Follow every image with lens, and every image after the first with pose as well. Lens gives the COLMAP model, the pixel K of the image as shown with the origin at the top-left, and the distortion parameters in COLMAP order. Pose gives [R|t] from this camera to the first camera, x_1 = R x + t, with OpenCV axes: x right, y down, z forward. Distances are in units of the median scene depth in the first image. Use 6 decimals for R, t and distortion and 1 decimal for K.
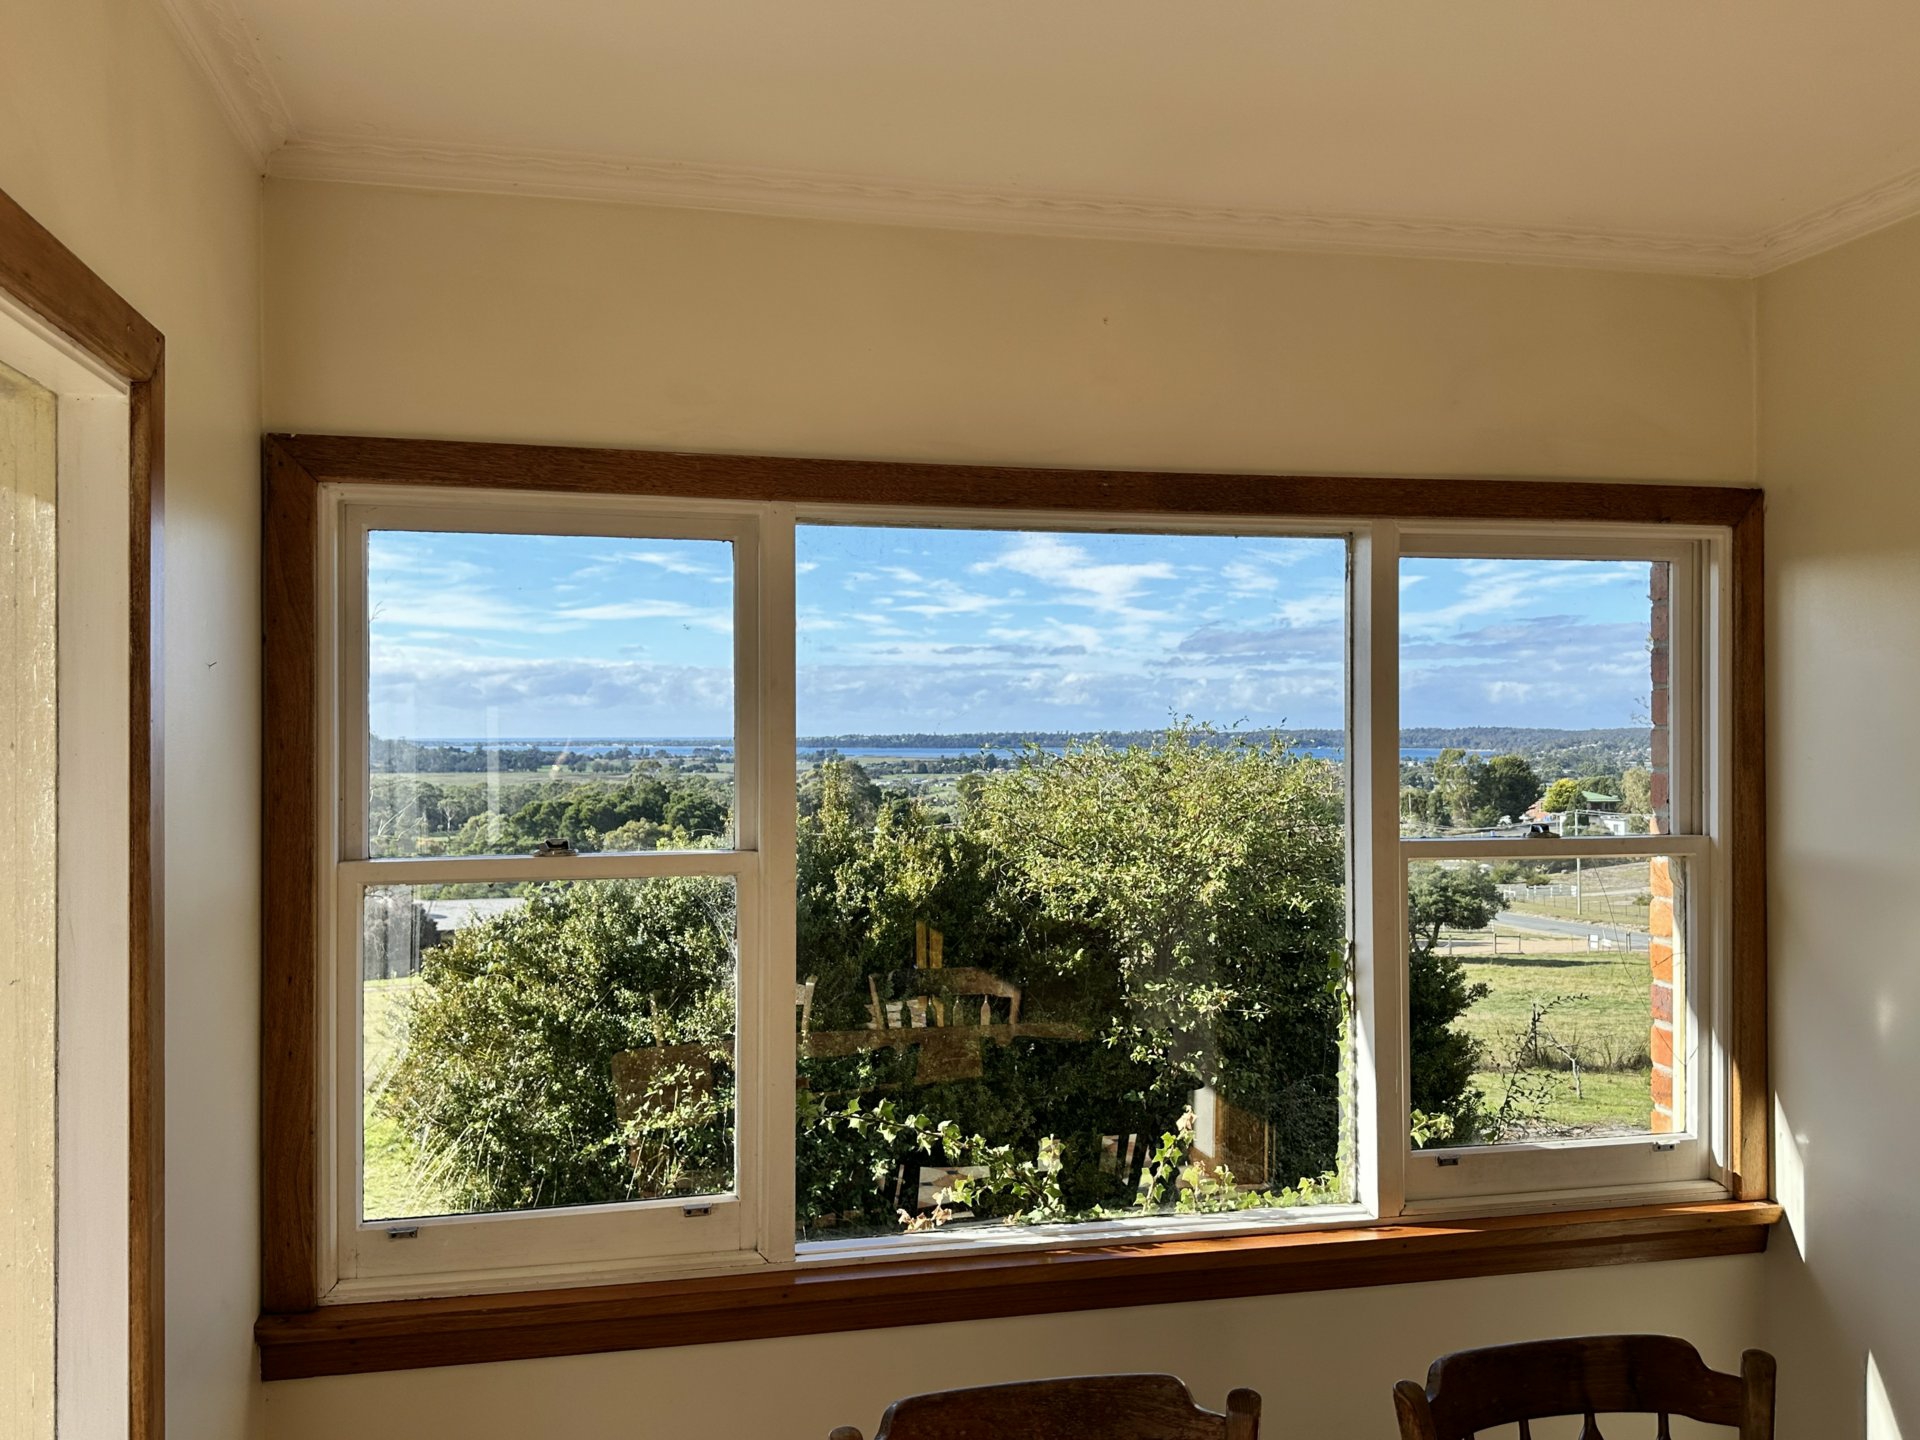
lens RADIAL K [[1559.3, 0, 960.0], [0, 1559.3, 720.0], [0, 0, 1]] dist [0.174930, -0.319211]
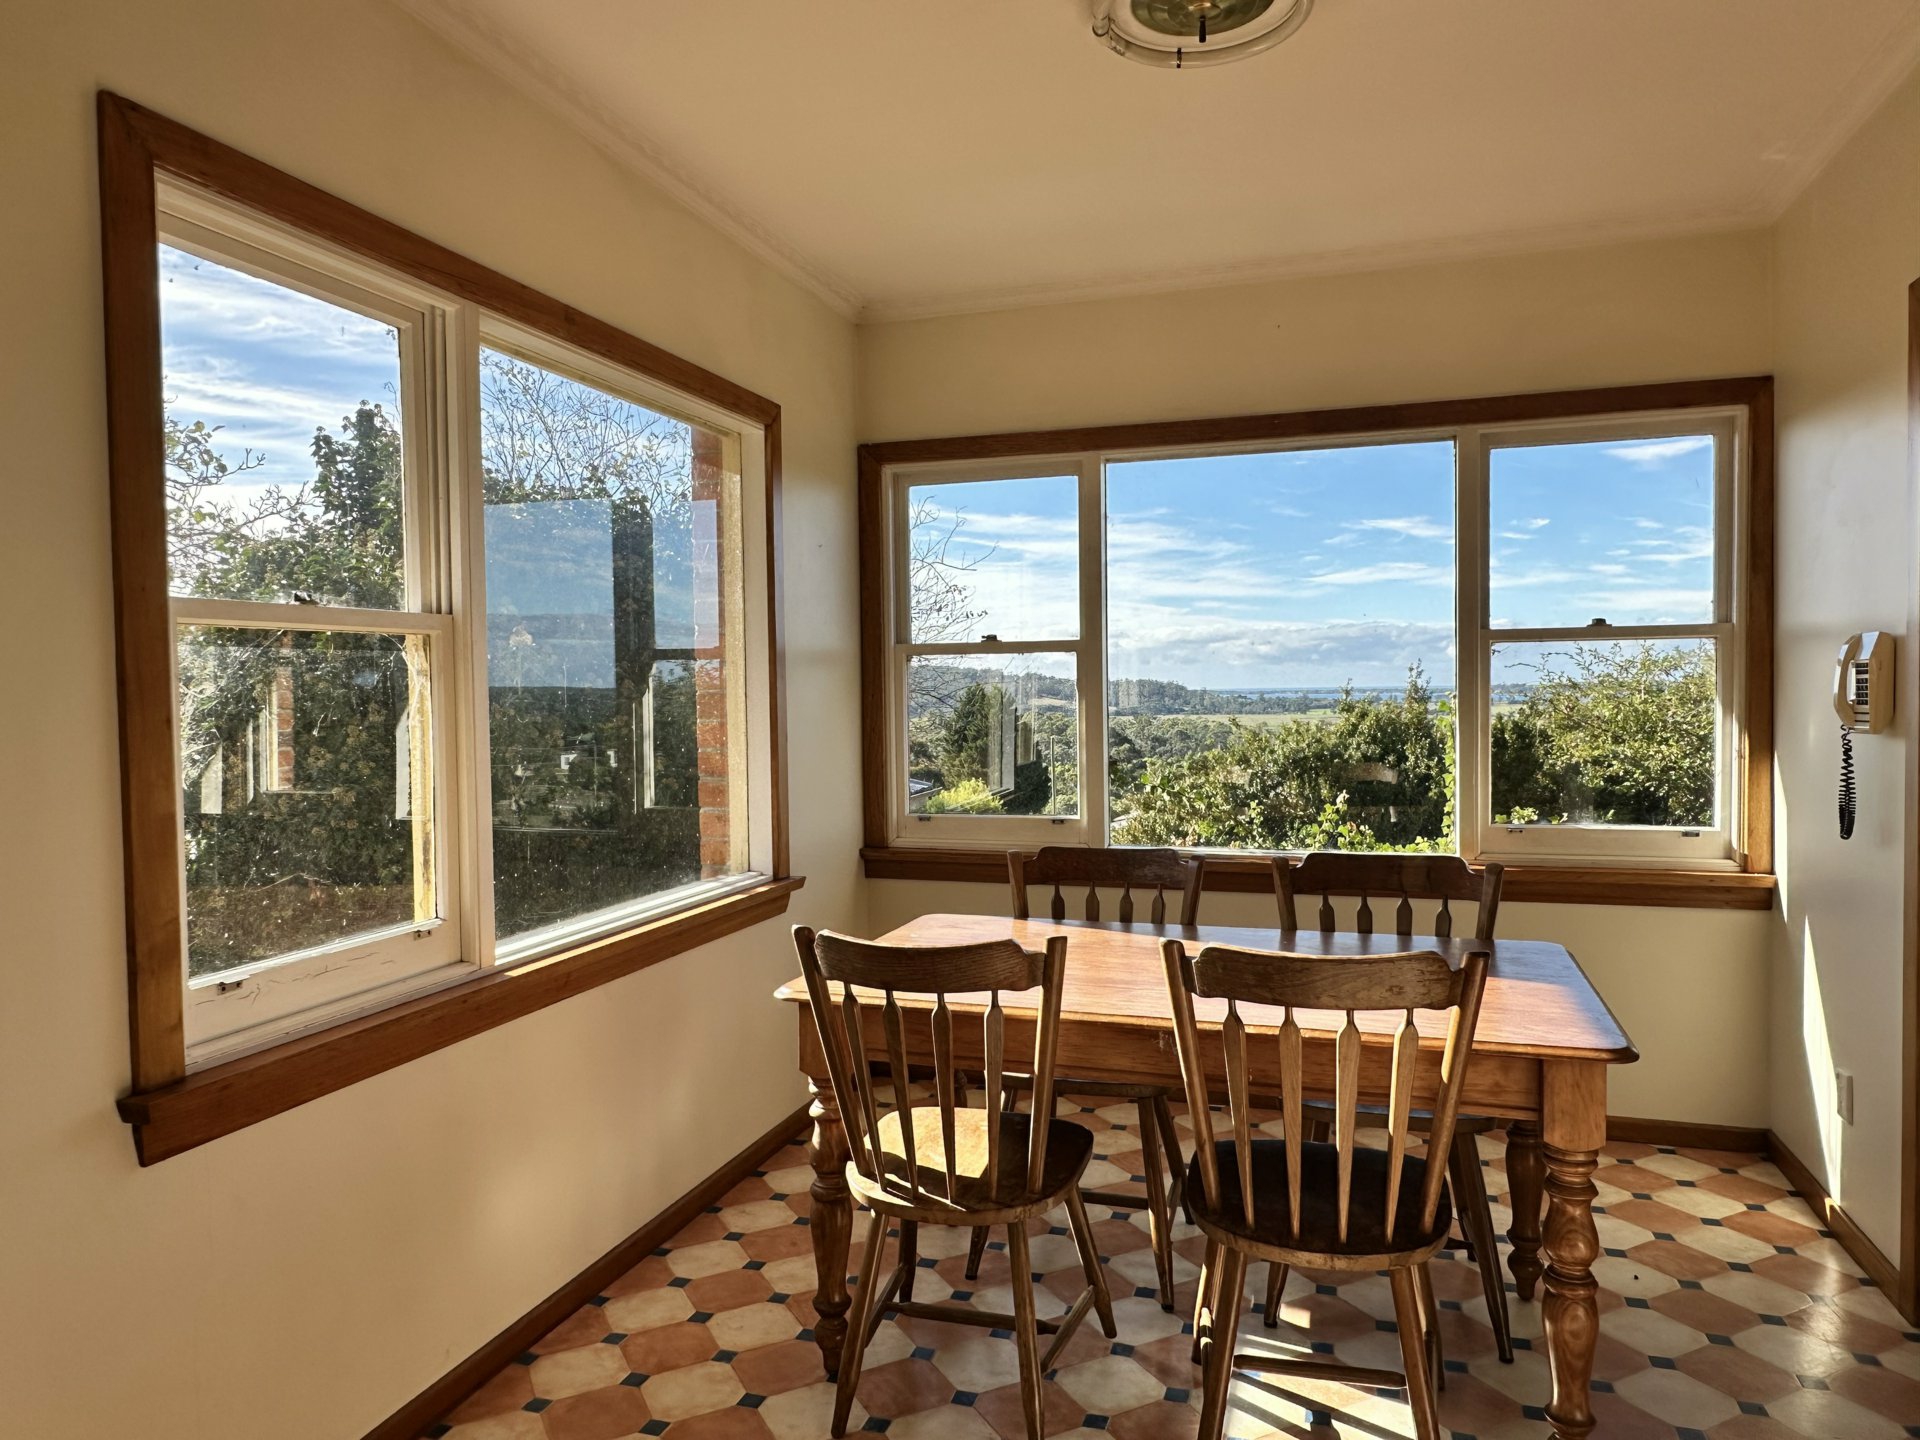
lens RADIAL K [[1310.7, 0, 960.0], [0, 1310.7, 720.0], [0, 0, 1]] dist [0.034106, -0.002777]
pose [[0.864687, 0.003880, -0.502296, 0.472833], [0.013859, 0.999405, 0.031578, 0.114746], [0.502119, -0.034267, 0.864119, -0.396775]]
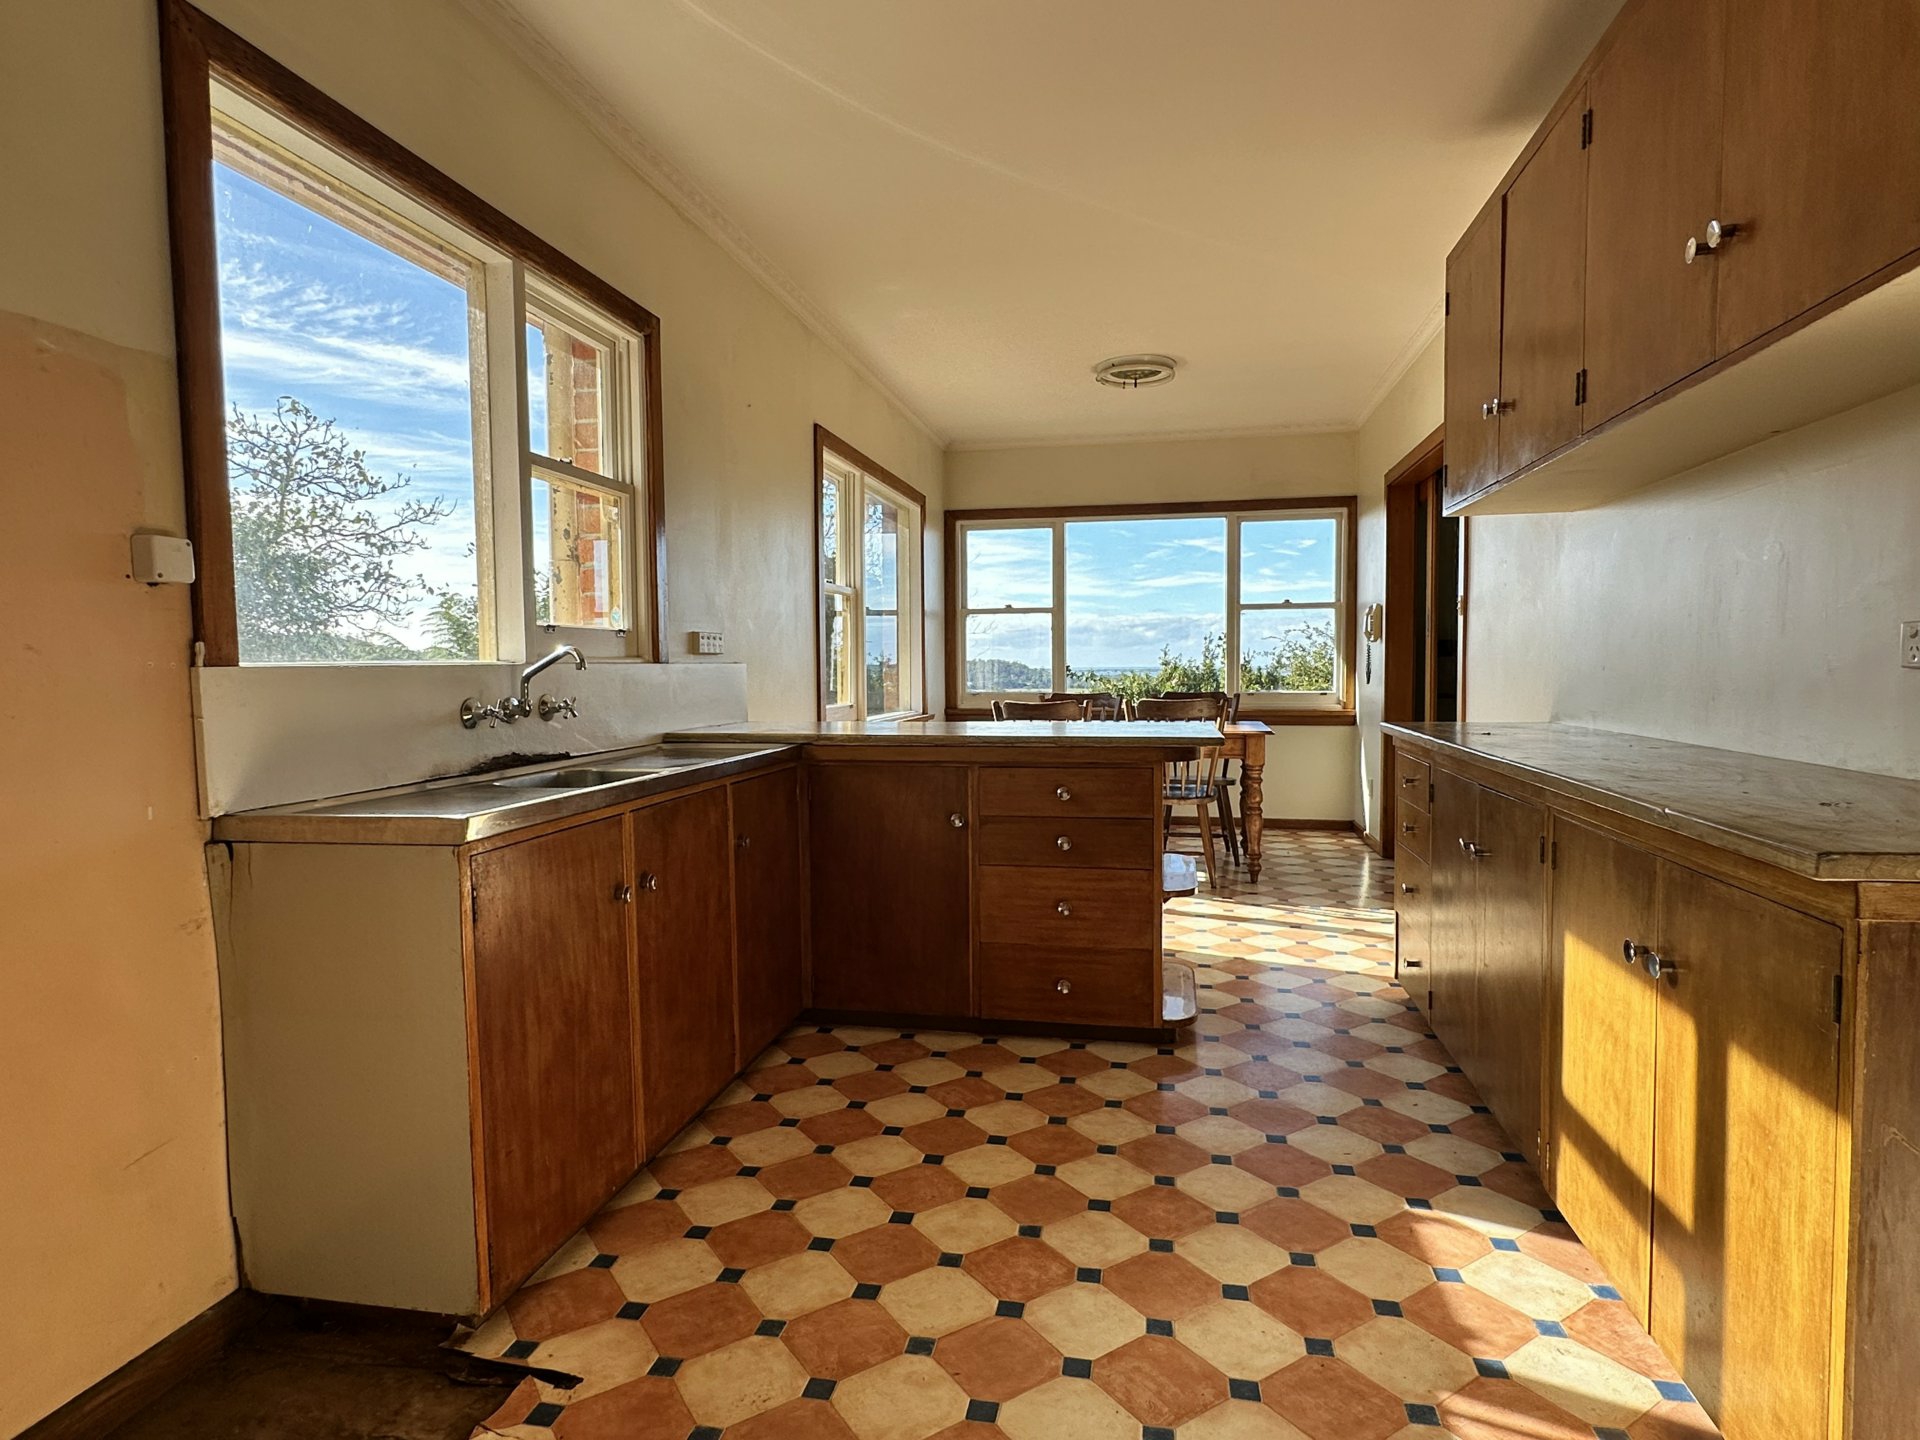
lens RADIAL K [[1071.6, 0, 960.0], [0, 1071.6, 720.0], [0, 0, 1]] dist [-0.012776, 0.000426]
pose [[0.913958, 0.014615, -0.405546, 0.657405], [0.008953, 0.998382, 0.056157, 0.189322], [0.405710, -0.054956, 0.912348, -1.388889]]
